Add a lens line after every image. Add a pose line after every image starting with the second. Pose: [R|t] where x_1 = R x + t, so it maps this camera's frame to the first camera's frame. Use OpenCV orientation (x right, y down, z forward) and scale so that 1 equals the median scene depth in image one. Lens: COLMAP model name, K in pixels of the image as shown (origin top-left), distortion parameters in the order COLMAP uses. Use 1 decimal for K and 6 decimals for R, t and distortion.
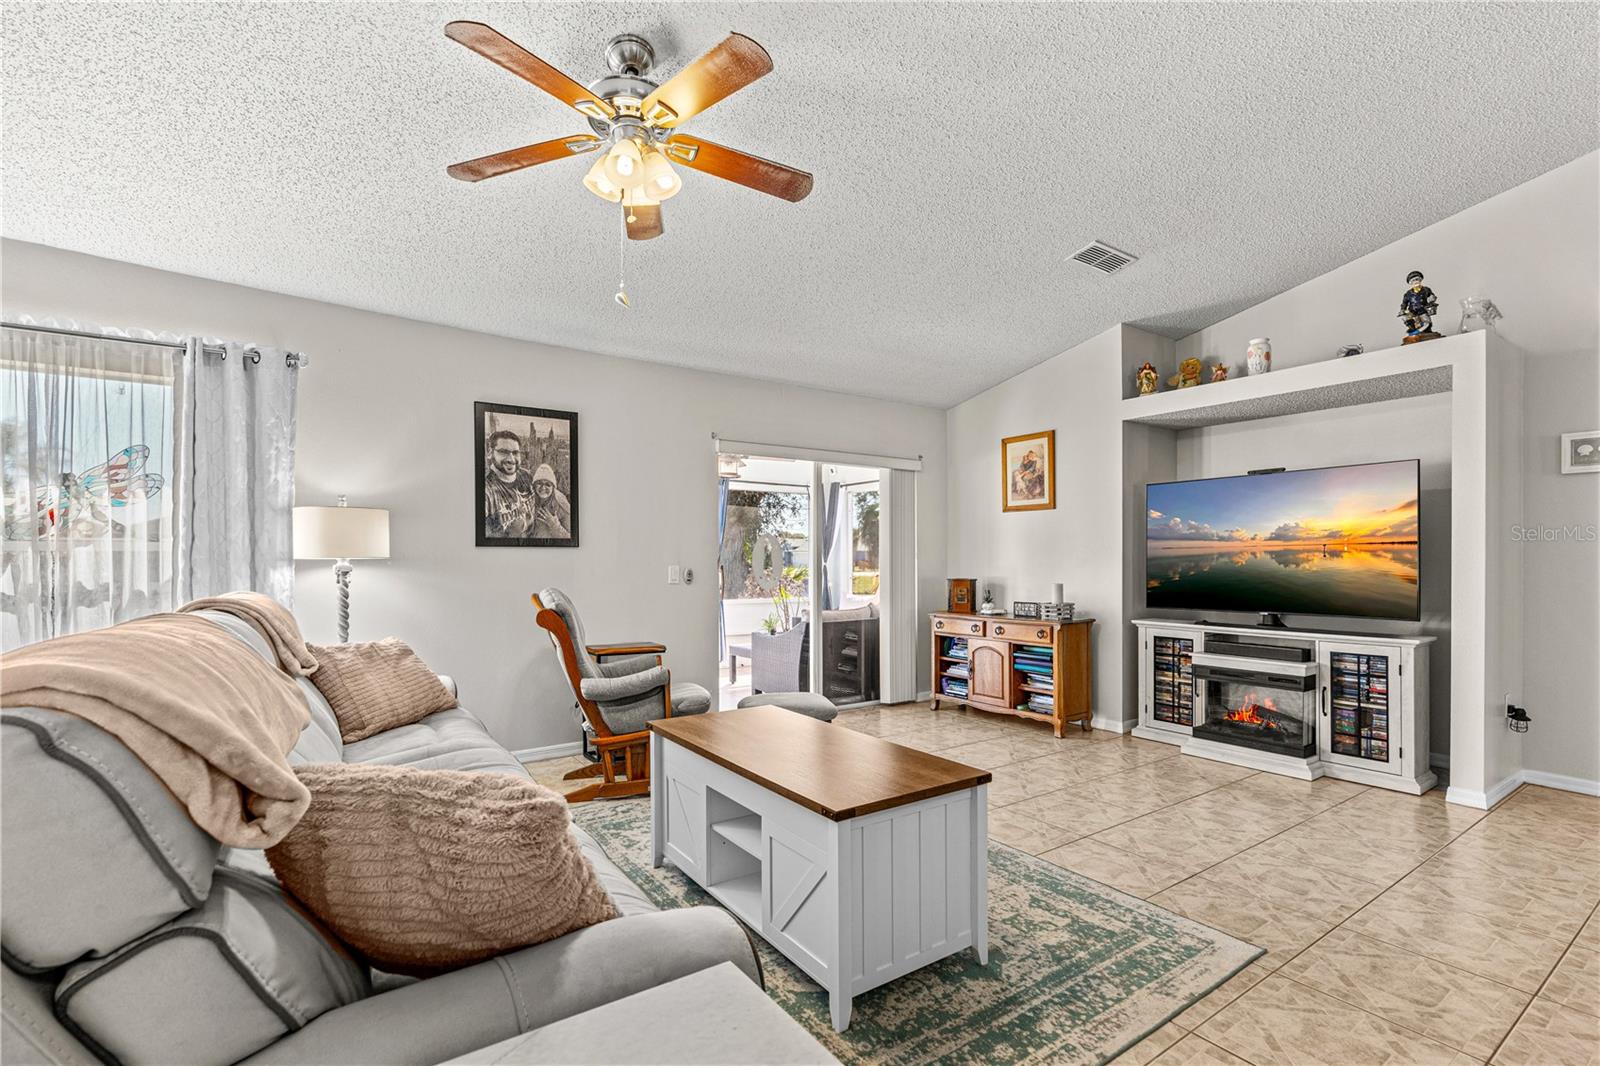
lens RADIAL K [[735.0, 0, 808.9], [0, 735.0, 550.4], [0, 0, 1]] dist [-0.001978, 0.000553]
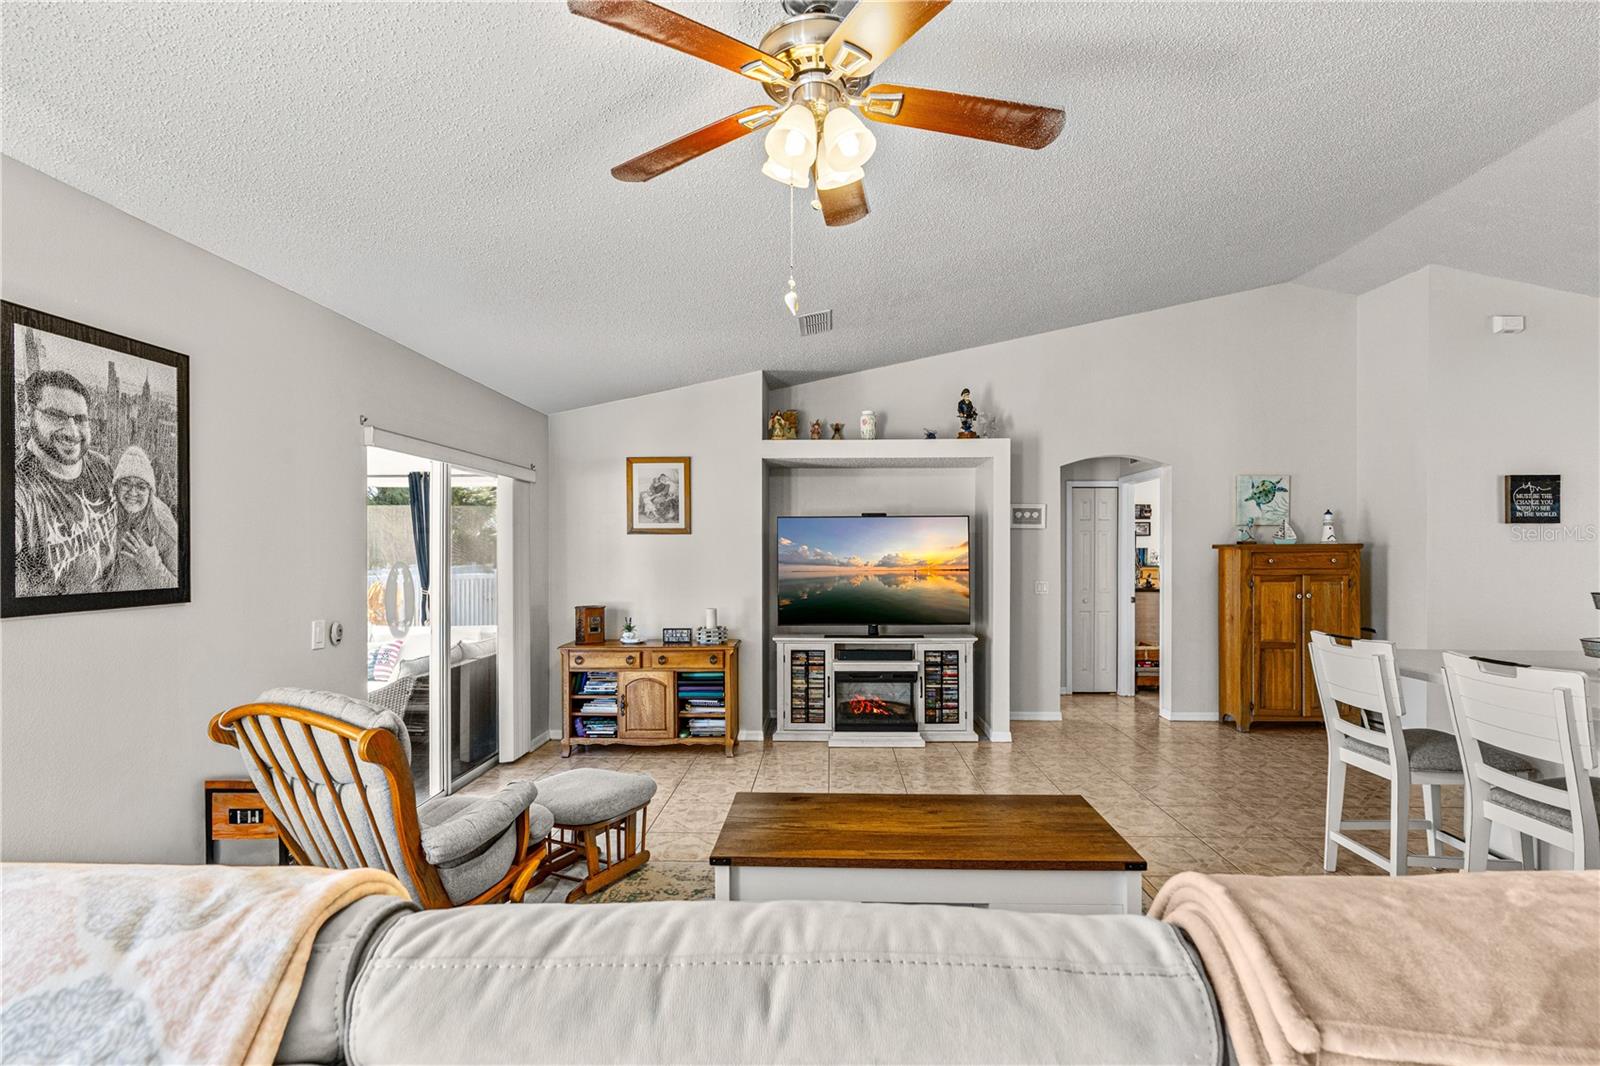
lens RADIAL K [[737.6, 0, 813.1], [0, 737.6, 540.6], [0, 0, 1]] dist [-0.005120, 0.000719]
pose [[0.599646, 0.011828, 0.800178, -0.504510], [-0.009896, 0.999924, -0.007364, -0.054496], [-0.800205, -0.003502, 0.599717, 0.323612]]
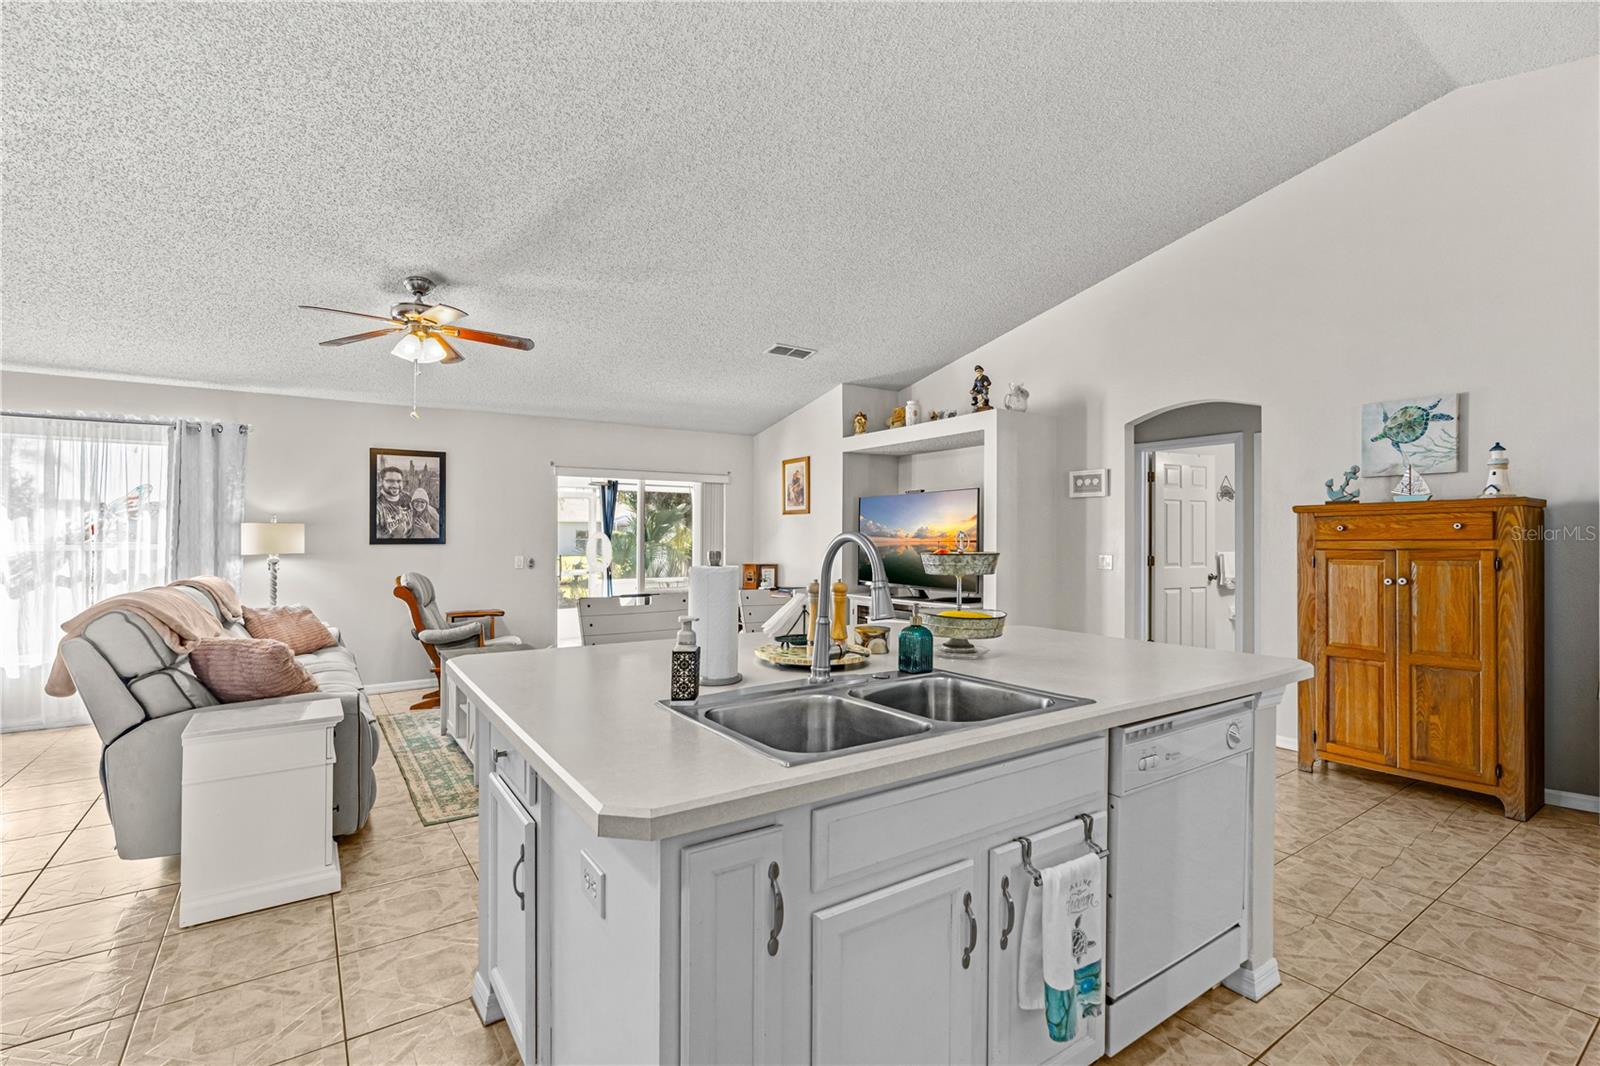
lens RADIAL K [[732.3, 0, 802.9], [0, 732.3, 516.9], [0, 0, 1]] dist [0.009590, -0.005317]
pose [[0.999986, -0.001099, -0.005149, 0.432005], [0.001005, 0.999831, -0.018379, -0.033074], [0.005168, 0.018374, 0.999818, -0.486648]]
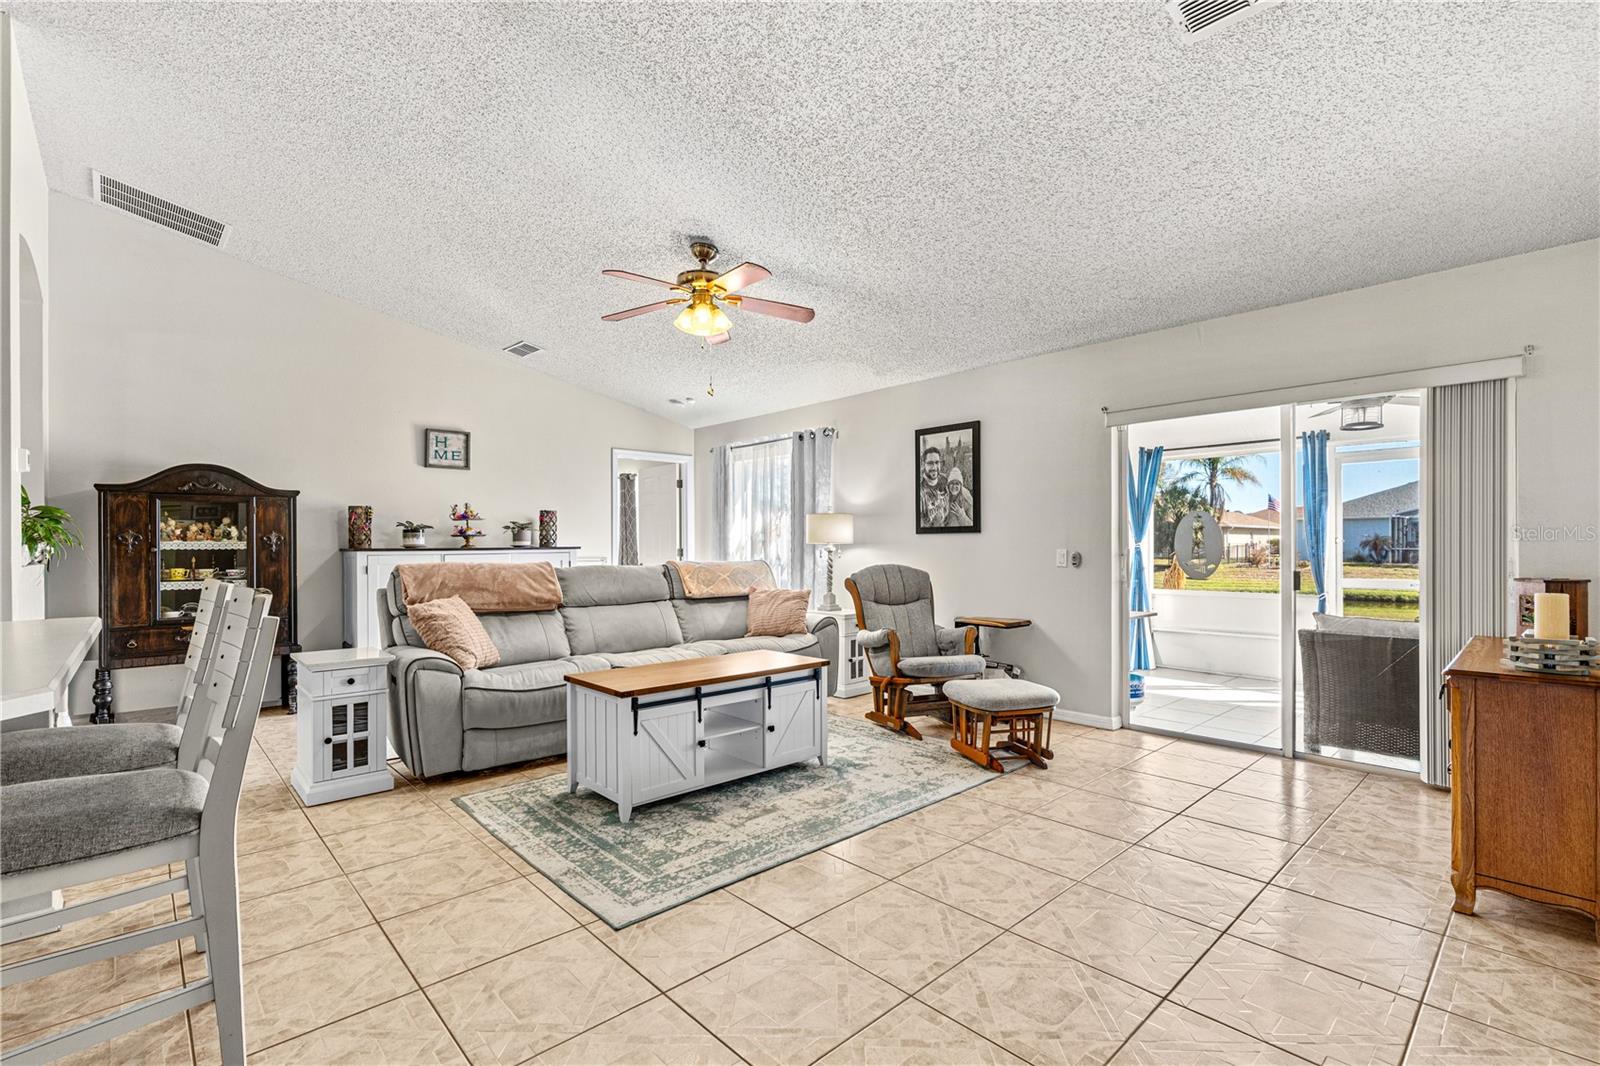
lens RADIAL K [[722.2, 0, 801.5], [0, 722.2, 542.1], [0, 0, 1]] dist [-0.001369, 0.000220]
pose [[0.136174, -0.002204, -0.990683, 0.863512], [0.013971, 0.999902, -0.000304, 0.007099], [0.990586, -0.013799, 0.136191, 0.589874]]
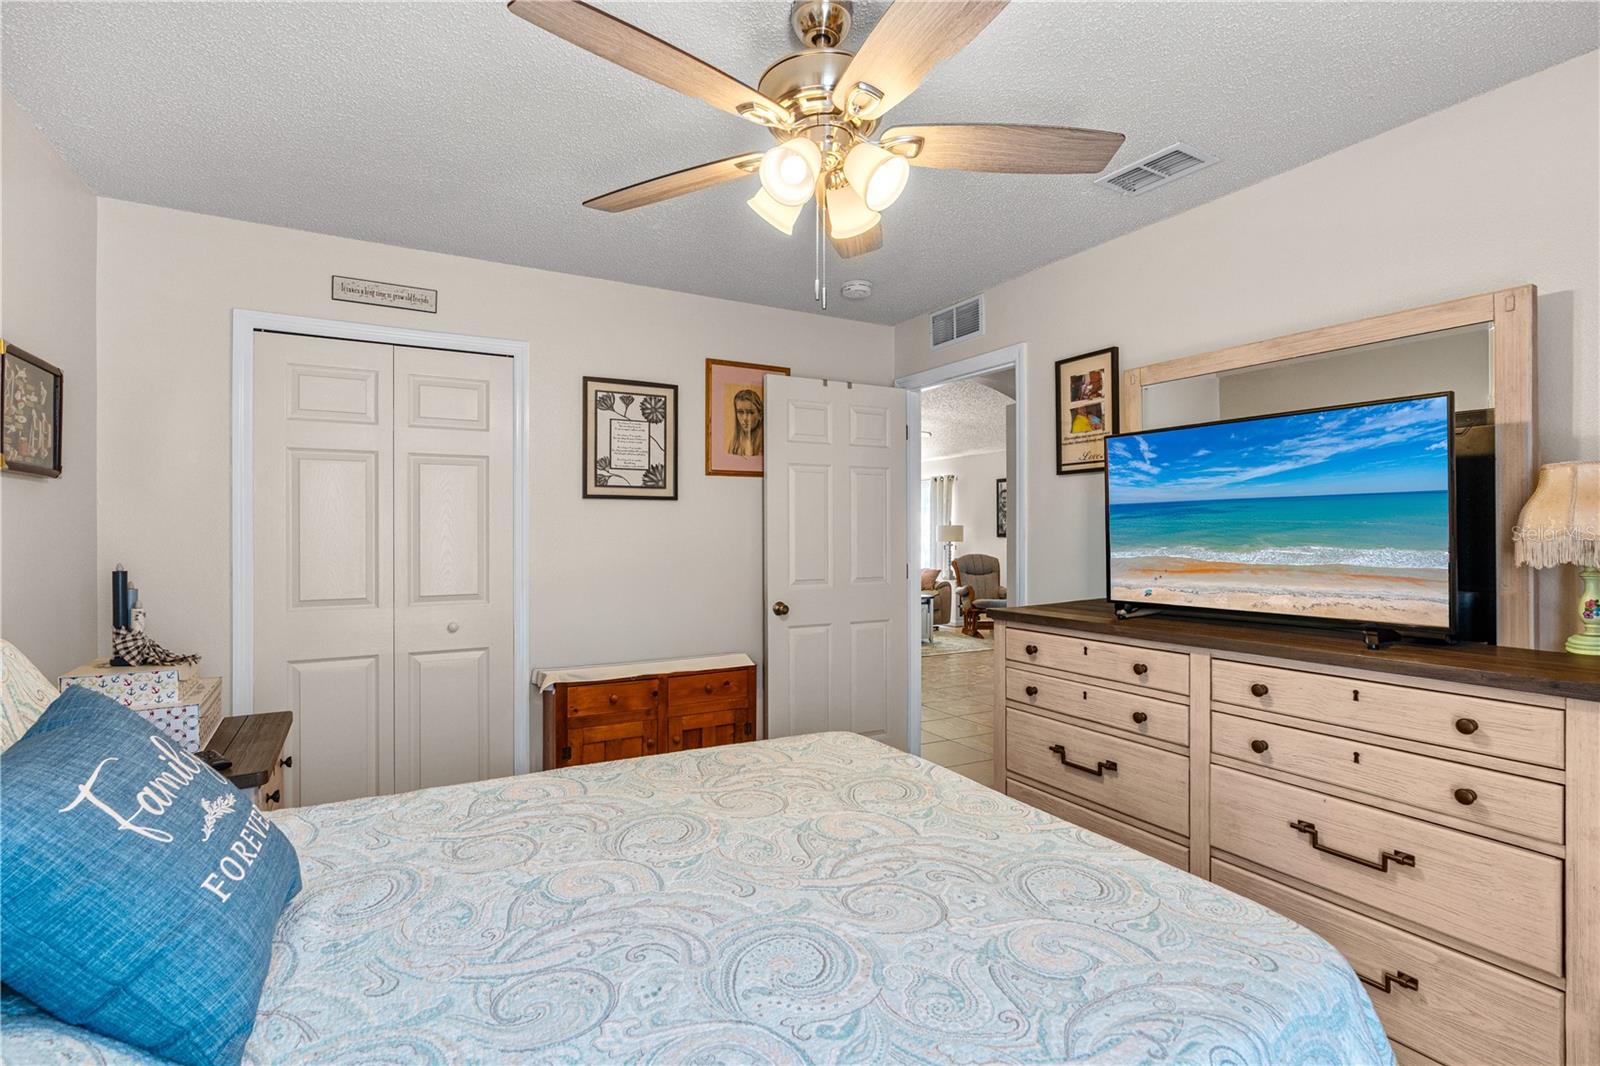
lens RADIAL K [[737.6, 0, 813.1], [0, 737.6, 540.6], [0, 0, 1]] dist [-0.005120, 0.000719]
pose [[-0.086610, 0.014854, -0.996132, 2.081778], [0.008399, 0.999864, 0.014180, -0.034016], [0.996207, -0.007138, -0.086722, 0.586424]]
